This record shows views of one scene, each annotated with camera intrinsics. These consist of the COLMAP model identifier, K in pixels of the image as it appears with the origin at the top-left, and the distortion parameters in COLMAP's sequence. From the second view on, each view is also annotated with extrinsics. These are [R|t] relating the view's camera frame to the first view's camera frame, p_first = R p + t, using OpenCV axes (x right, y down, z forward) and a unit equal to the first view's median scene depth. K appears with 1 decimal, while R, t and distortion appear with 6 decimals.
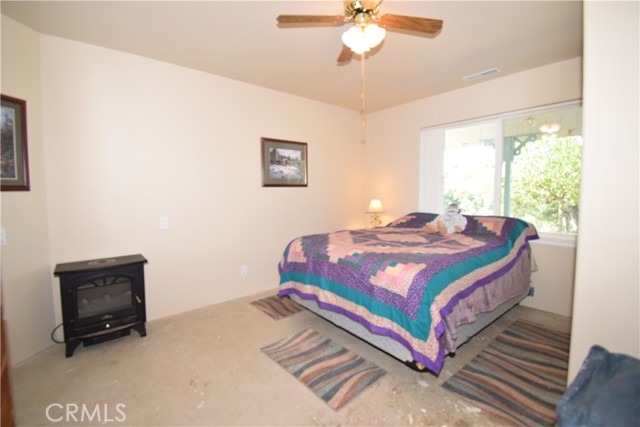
lens RADIAL K [[282.0, 0, 318.1], [0, 282.0, 210.4], [0, 0, 1]] dist [0.011951, -0.022327]
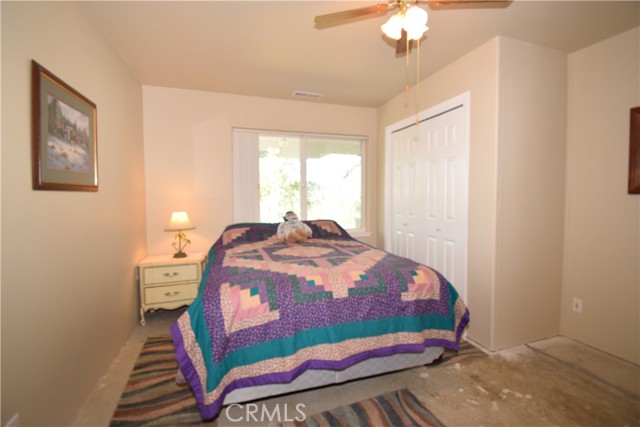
lens RADIAL K [[282.0, 0, 318.1], [0, 282.0, 210.4], [0, 0, 1]] dist [0.011951, -0.022327]
pose [[0.367322, -0.039130, 0.929270, -0.412992], [0.068801, 0.997520, 0.014808, -0.034006], [-0.927545, 0.058495, 0.369104, 0.510969]]
